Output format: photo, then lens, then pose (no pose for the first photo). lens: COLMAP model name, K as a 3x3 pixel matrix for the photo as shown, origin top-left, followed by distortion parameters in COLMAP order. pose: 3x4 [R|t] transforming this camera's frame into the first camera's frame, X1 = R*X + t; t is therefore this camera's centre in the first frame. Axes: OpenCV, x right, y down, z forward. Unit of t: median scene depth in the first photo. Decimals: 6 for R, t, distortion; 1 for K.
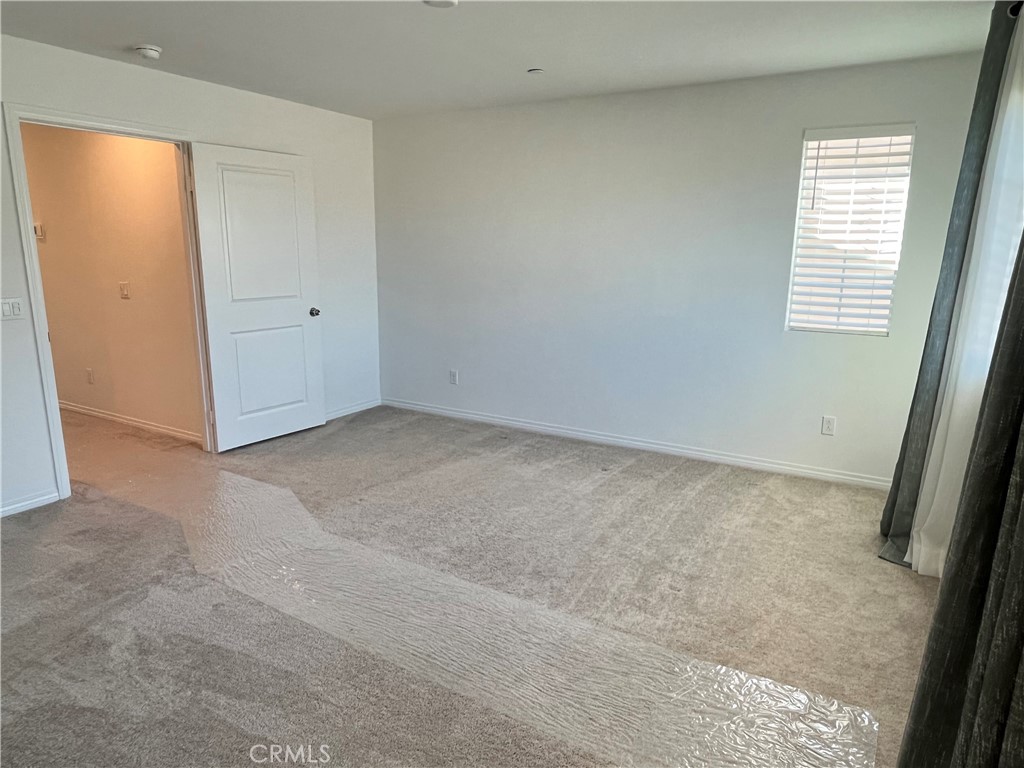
lens RADIAL K [[668.3, 0, 512.0], [0, 668.3, 384.0], [0, 0, 1]] dist [0.003185, -0.000040]
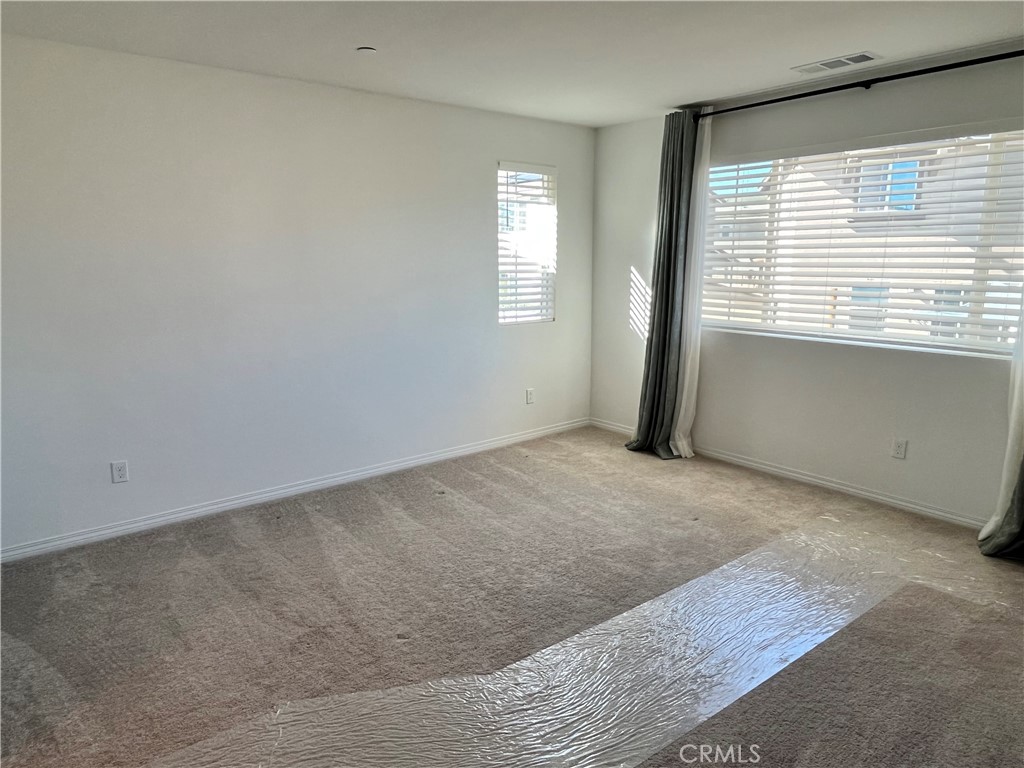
lens RADIAL K [[668.3, 0, 512.0], [0, 668.3, 384.0], [0, 0, 1]] dist [0.003185, -0.000040]
pose [[0.346213, -0.193862, 0.917907, -0.737176], [0.204336, 0.970509, 0.127901, -0.136193], [-0.915633, 0.143280, 0.375616, 0.575542]]
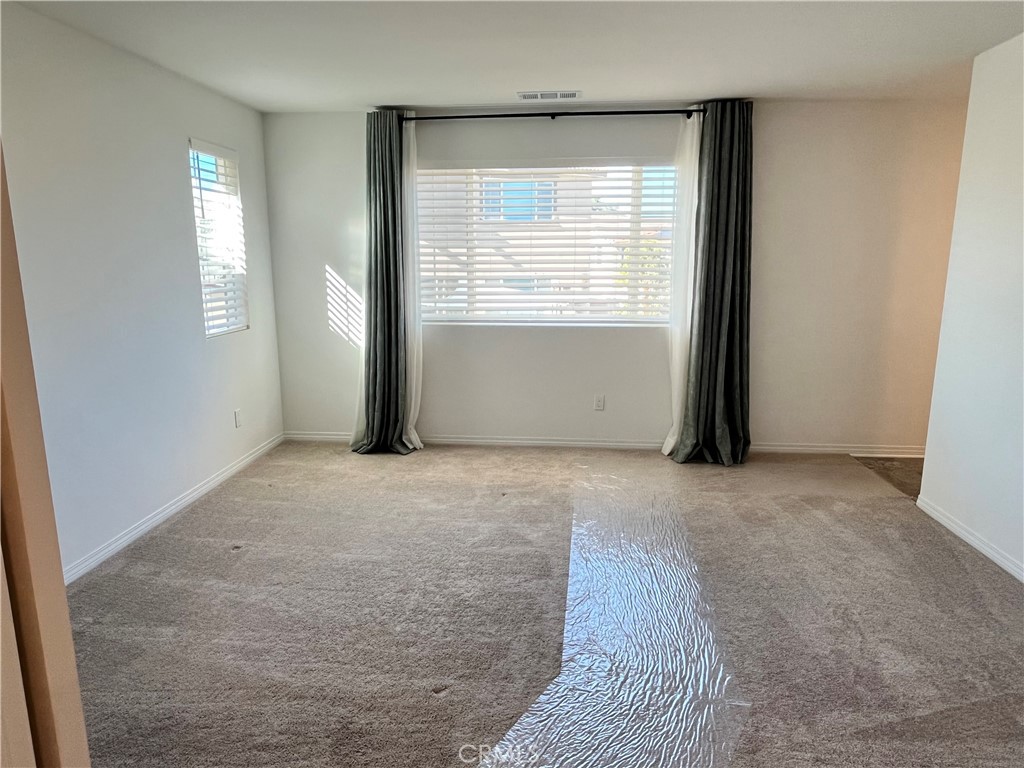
lens RADIAL K [[668.3, 0, 512.0], [0, 668.3, 384.0], [0, 0, 1]] dist [0.003185, -0.000040]
pose [[-0.433724, -0.185853, 0.881670, -0.701214], [0.183751, 0.939690, 0.288477, -0.232644], [-0.882110, 0.287127, -0.373416, 1.044253]]
